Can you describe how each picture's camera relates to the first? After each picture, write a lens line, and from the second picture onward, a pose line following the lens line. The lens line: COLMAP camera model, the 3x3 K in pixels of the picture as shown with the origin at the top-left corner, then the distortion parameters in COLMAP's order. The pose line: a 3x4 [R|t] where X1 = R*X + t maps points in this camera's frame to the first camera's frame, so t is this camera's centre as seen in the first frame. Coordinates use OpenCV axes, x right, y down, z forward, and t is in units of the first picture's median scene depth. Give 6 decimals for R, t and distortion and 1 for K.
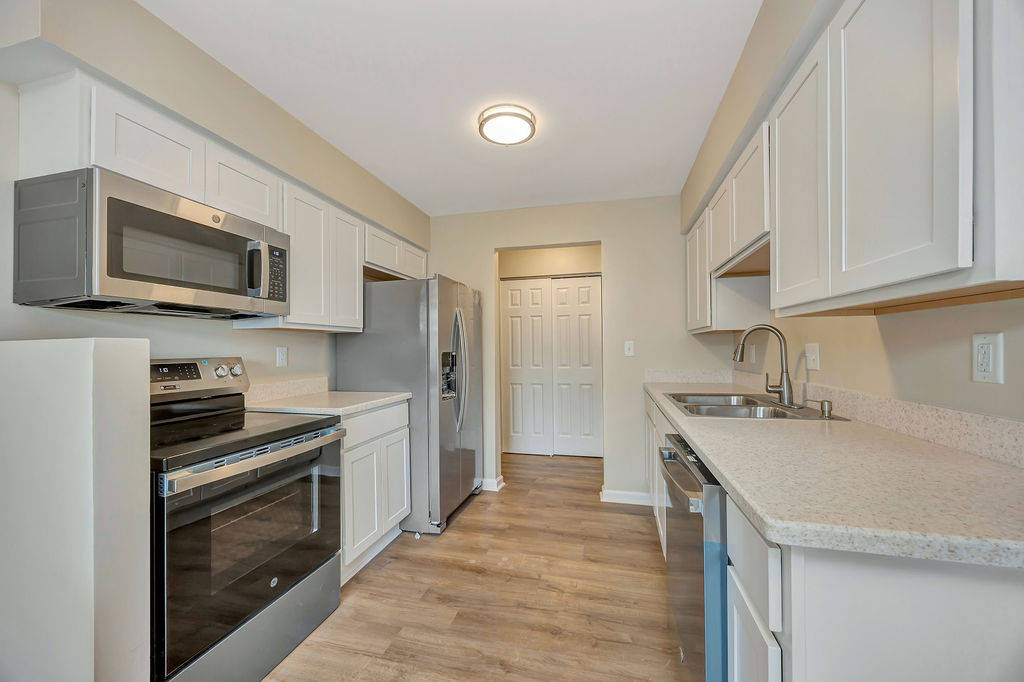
lens RADIAL K [[394.0, 0, 514.8], [0, 394.0, 346.3], [0, 0, 1]] dist [-0.000308, -0.000379]
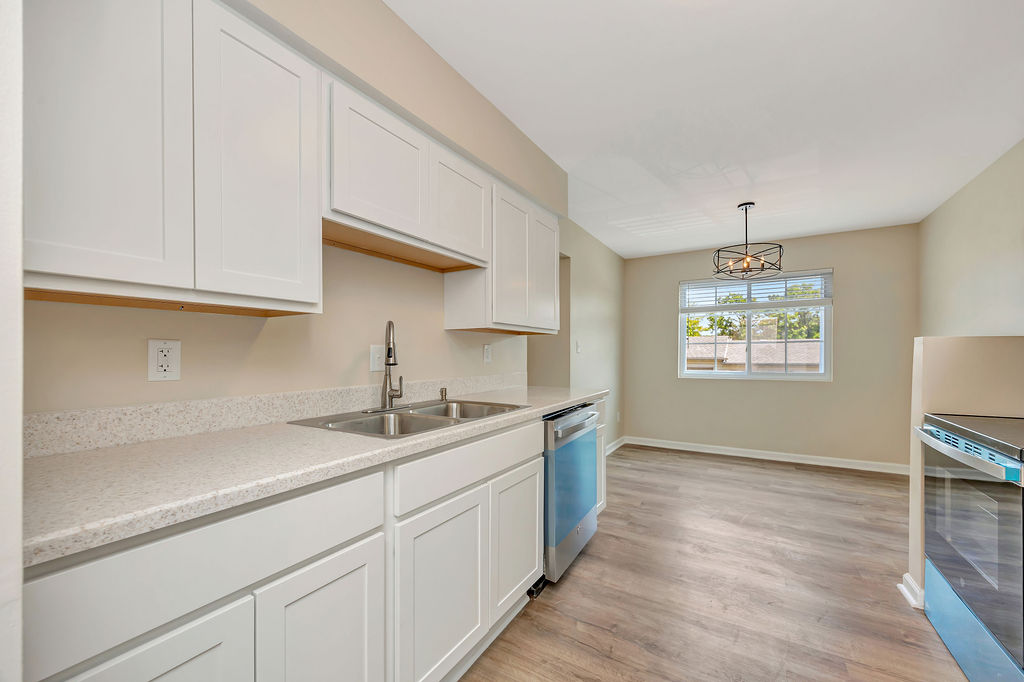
lens RADIAL K [[394.0, 0, 510.7], [0, 394.0, 359.5], [0, 0, 1]] dist [-0.000308, -0.000379]
pose [[-0.952076, 0.008920, 0.305733, 0.111621], [0.012062, 0.999892, 0.008389, 0.023121], [-0.305625, 0.011675, -0.952080, 1.682937]]
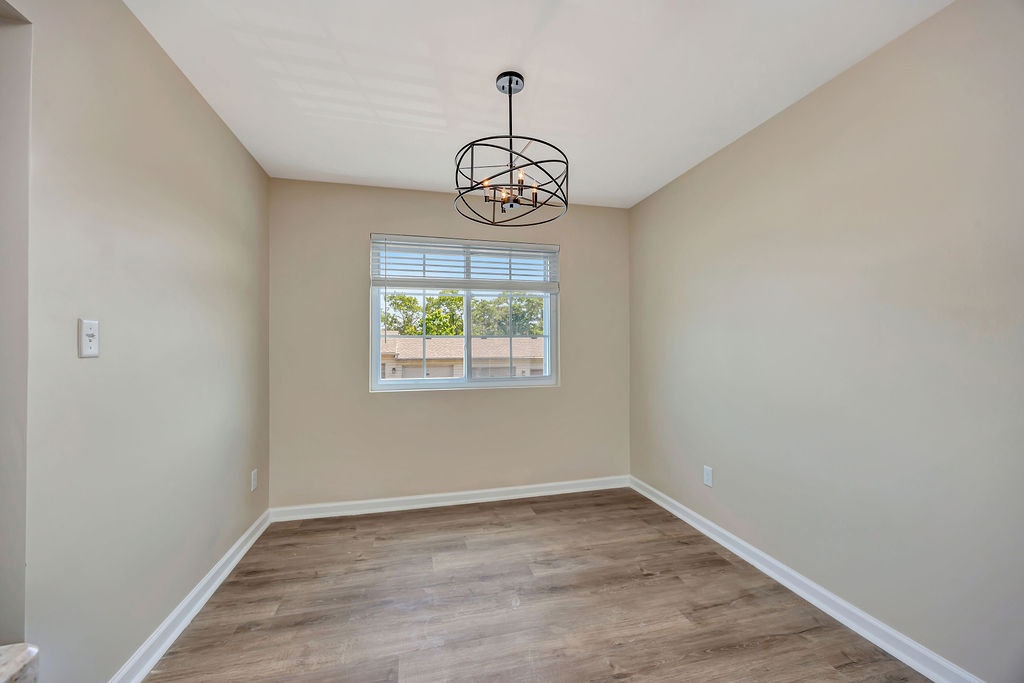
lens RADIAL K [[394.0, 0, 513.3], [0, 394.0, 346.3], [0, 0, 1]] dist [-0.000308, -0.000379]
pose [[-0.880645, 0.011223, -0.473644, 0.093998], [0.012872, 0.999917, -0.000241, 0.005279], [0.473602, -0.006309, -0.880716, 0.579277]]
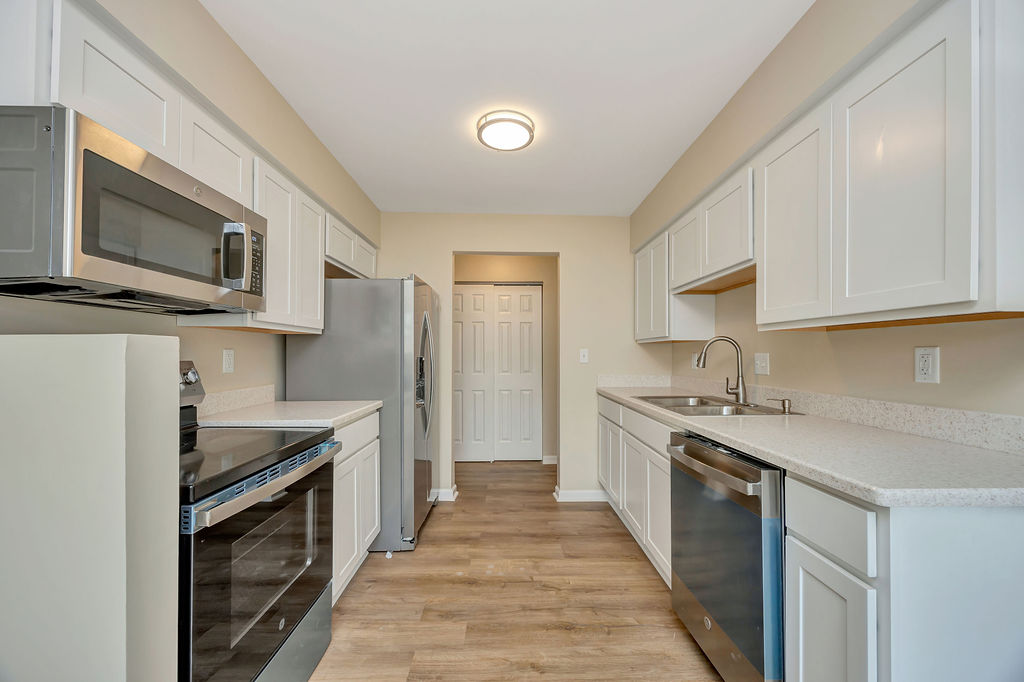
lens RADIAL K [[394.0, 0, 517.3], [0, 394.0, 351.5], [0, 0, 1]] dist [-0.000308, -0.000379]
pose [[0.963464, 0.013128, 0.267515, -0.267229], [-0.011852, 0.999909, -0.006384, 0.004676], [-0.267574, 0.002980, 0.963533, 0.027899]]
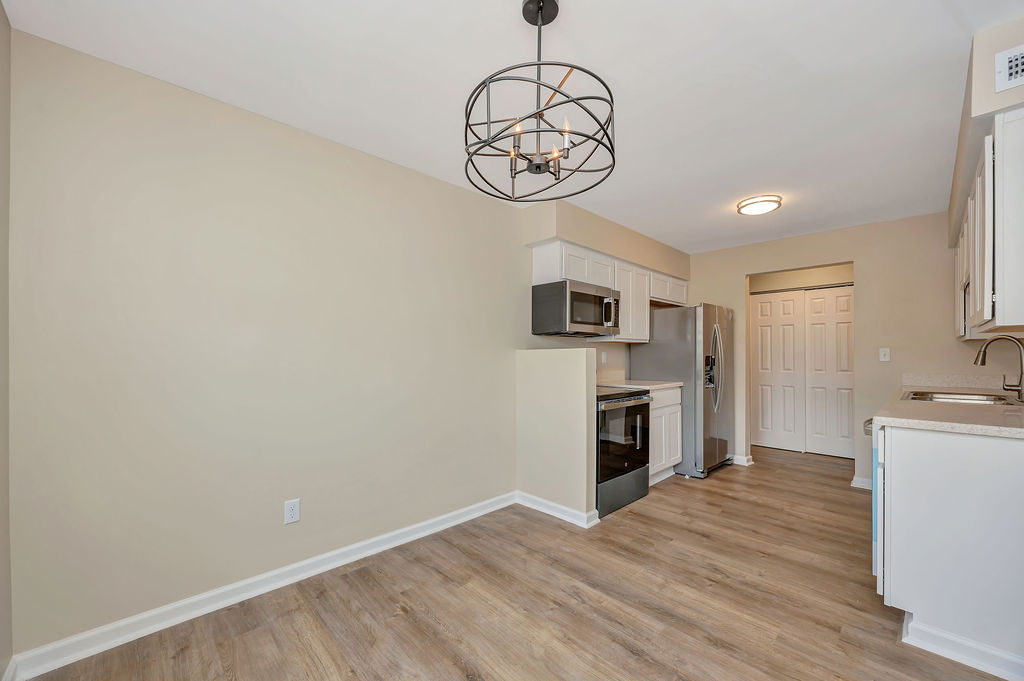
lens RADIAL K [[394.0, 0, 515.1], [0, 394.0, 354.4], [0, 0, 1]] dist [-0.000308, -0.000379]
pose [[0.843988, 0.007708, -0.536307, 0.005145], [-0.005114, 0.999967, 0.006324, 0.004905], [0.536338, -0.002595, 0.843999, -0.808740]]
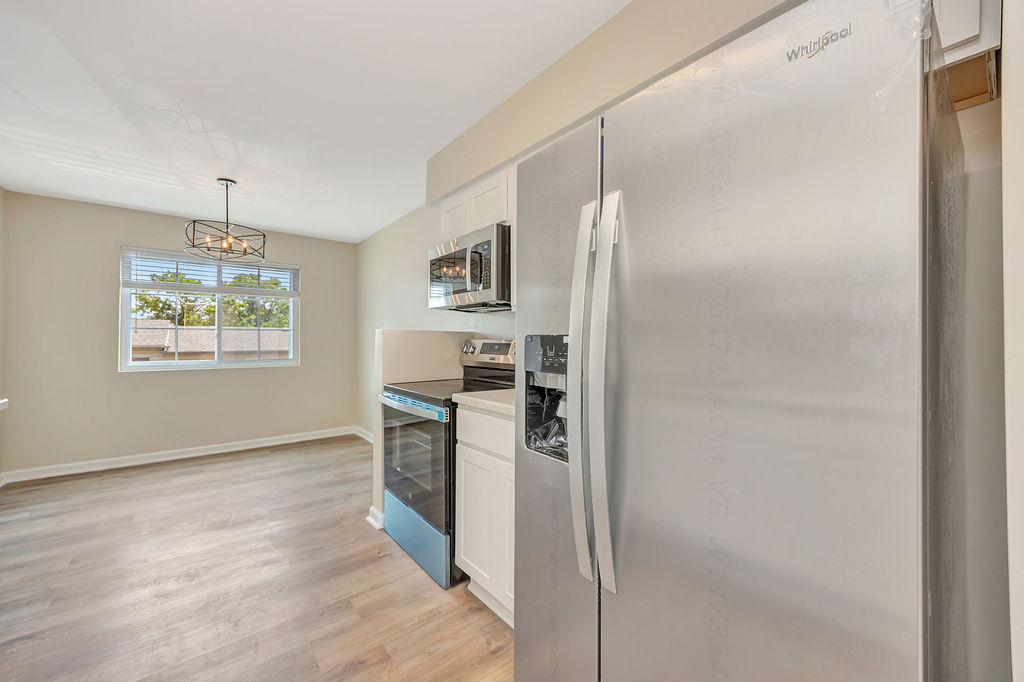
lens RADIAL K [[394.0, 0, 514.8], [0, 394.0, 338.7], [0, 0, 1]] dist [-0.000308, -0.000379]
pose [[-0.604770, 0.003740, -0.796391, 0.219134], [0.005895, 0.999983, 0.000219, 0.023705], [0.796378, -0.004562, -0.604782, 1.623291]]
